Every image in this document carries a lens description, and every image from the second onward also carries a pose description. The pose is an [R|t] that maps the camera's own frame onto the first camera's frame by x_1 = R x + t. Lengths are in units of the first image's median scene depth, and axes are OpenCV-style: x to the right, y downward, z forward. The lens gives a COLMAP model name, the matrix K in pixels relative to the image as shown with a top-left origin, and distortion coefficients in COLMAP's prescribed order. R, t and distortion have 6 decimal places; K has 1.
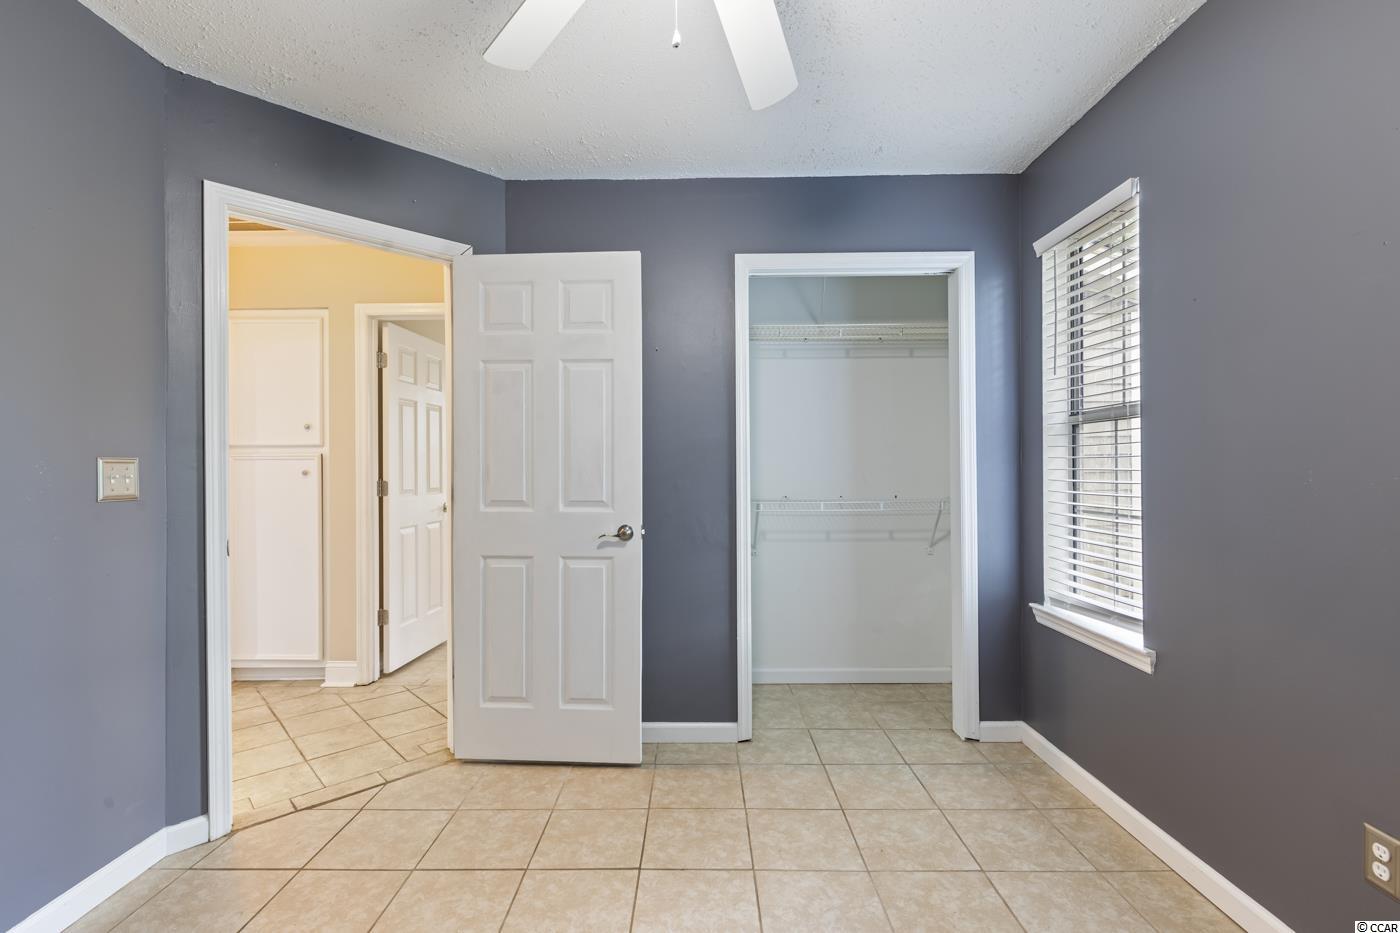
lens RADIAL K [[634.8, 0, 695.6], [0, 634.8, 469.0], [0, 0, 1]] dist [0.004131, -0.000366]
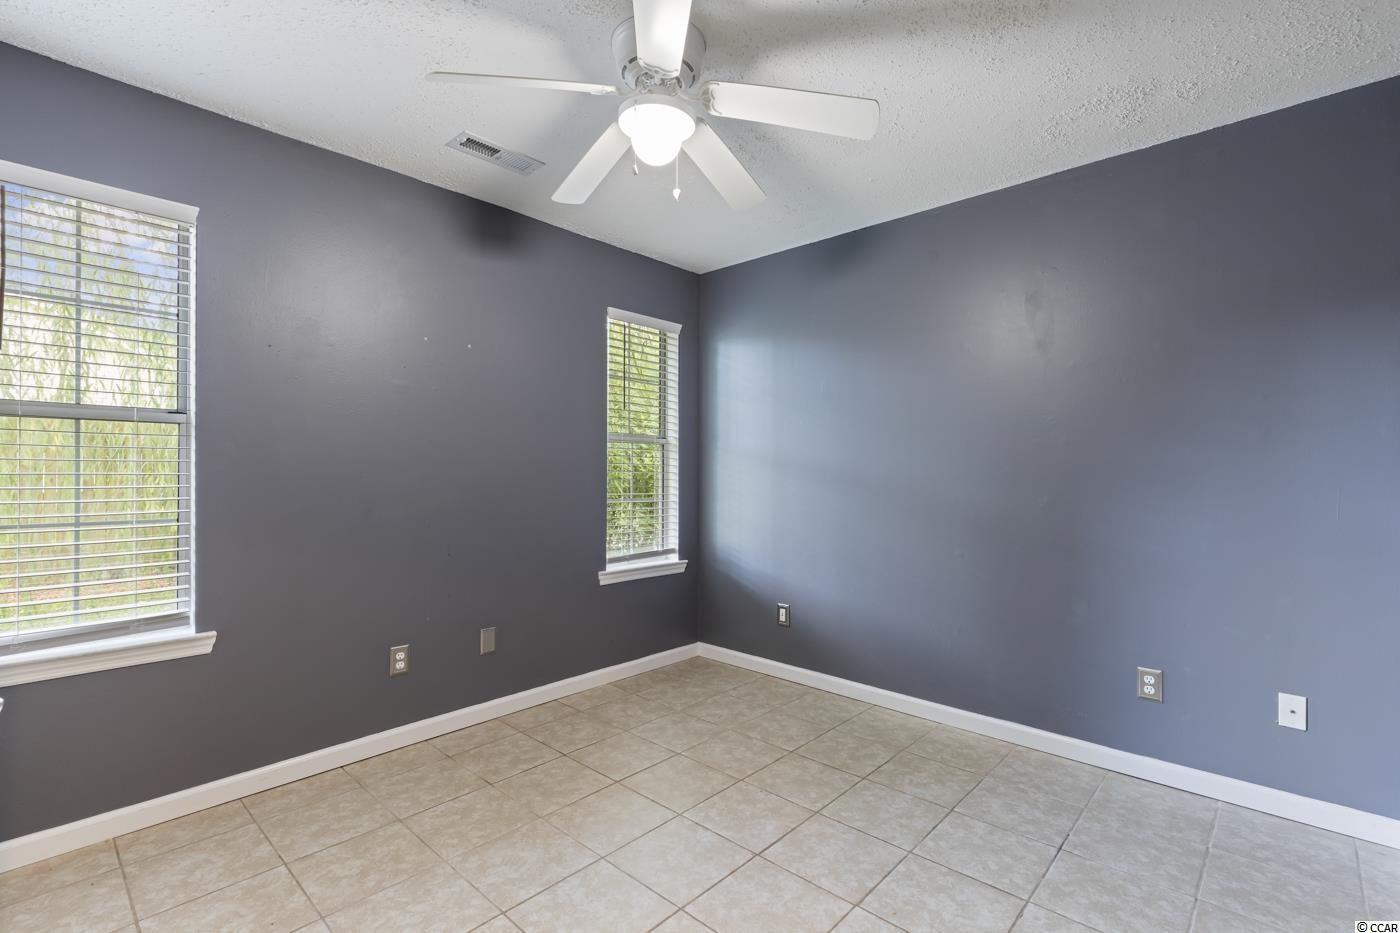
lens RADIAL K [[634.8, 0, 695.6], [0, 634.8, 469.0], [0, 0, 1]] dist [0.004131, -0.000366]
pose [[-0.737030, 0.000567, 0.675860, -0.700613], [-0.003470, 0.999983, -0.004622, -0.007438], [-0.675851, -0.005752, -0.737016, 1.245634]]
